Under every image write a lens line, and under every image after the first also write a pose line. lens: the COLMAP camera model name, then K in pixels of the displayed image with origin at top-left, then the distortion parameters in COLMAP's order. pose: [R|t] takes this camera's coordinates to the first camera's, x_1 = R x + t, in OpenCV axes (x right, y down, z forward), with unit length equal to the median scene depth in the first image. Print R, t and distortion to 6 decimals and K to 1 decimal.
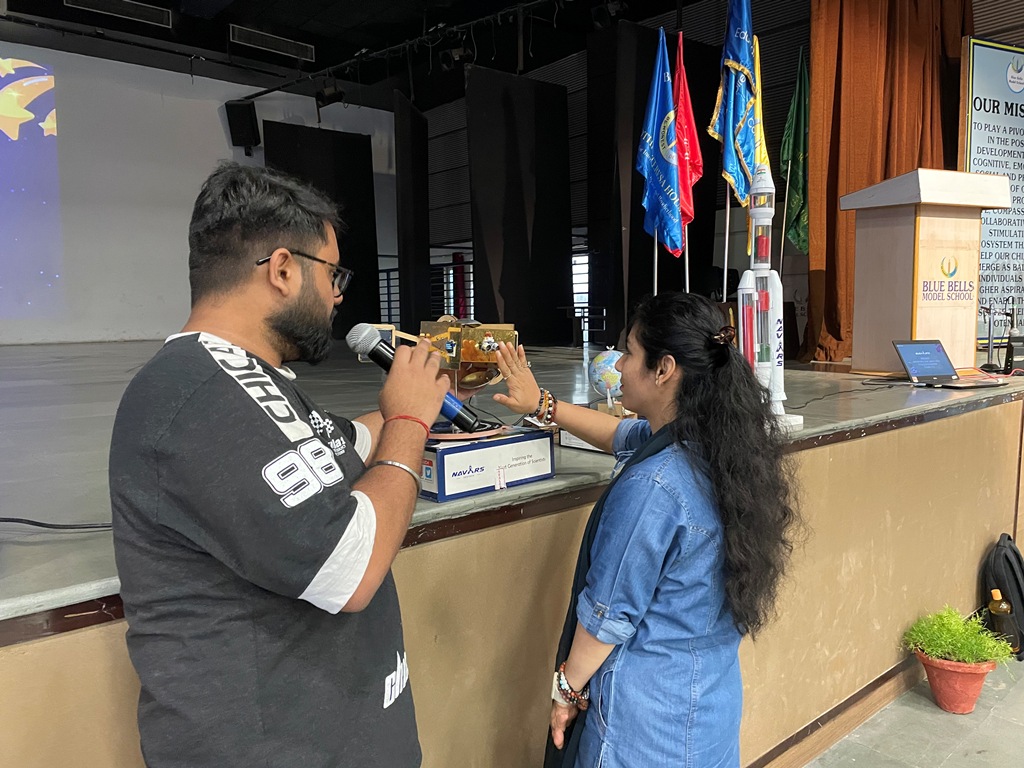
lens RADIAL K [[780.5, 0, 508.3], [0, 780.5, 368.8], [0, 0, 1]] dist [0.100201, -0.120903]
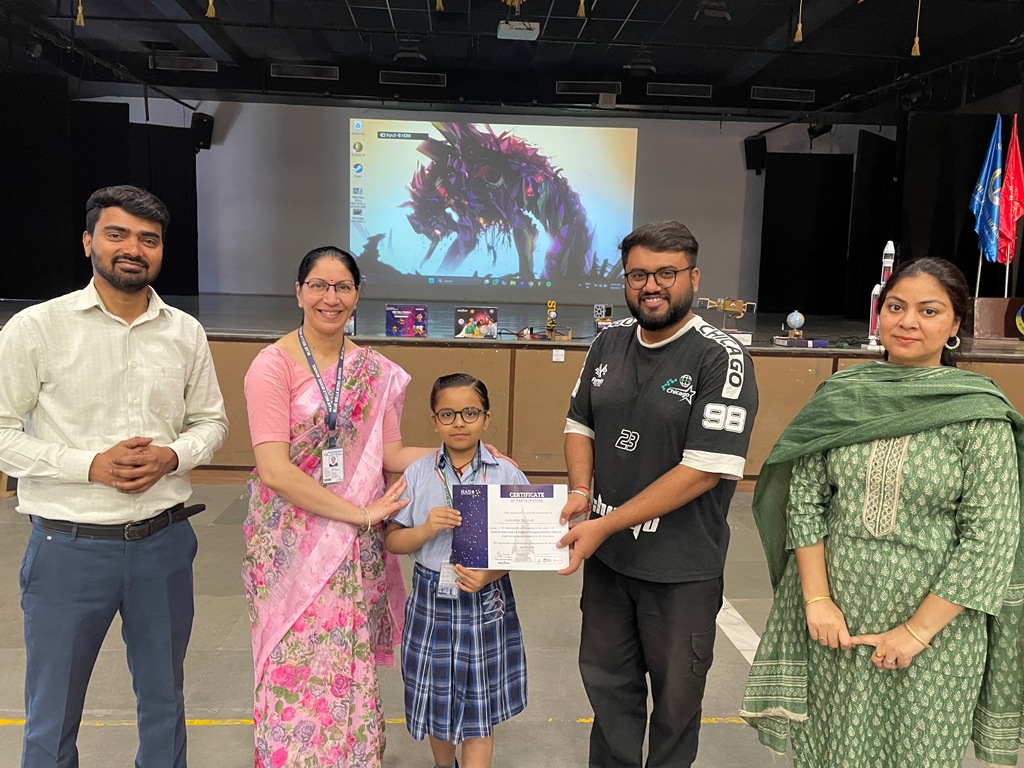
lens RADIAL K [[780.5, 0, 508.3], [0, 780.5, 368.8], [0, 0, 1]] dist [0.100201, -0.120903]
pose [[0.791127, 0.100212, -0.603387, 0.346158], [-0.082156, 0.994958, 0.057526, 0.033444], [0.606110, 0.004062, 0.795371, -0.631479]]
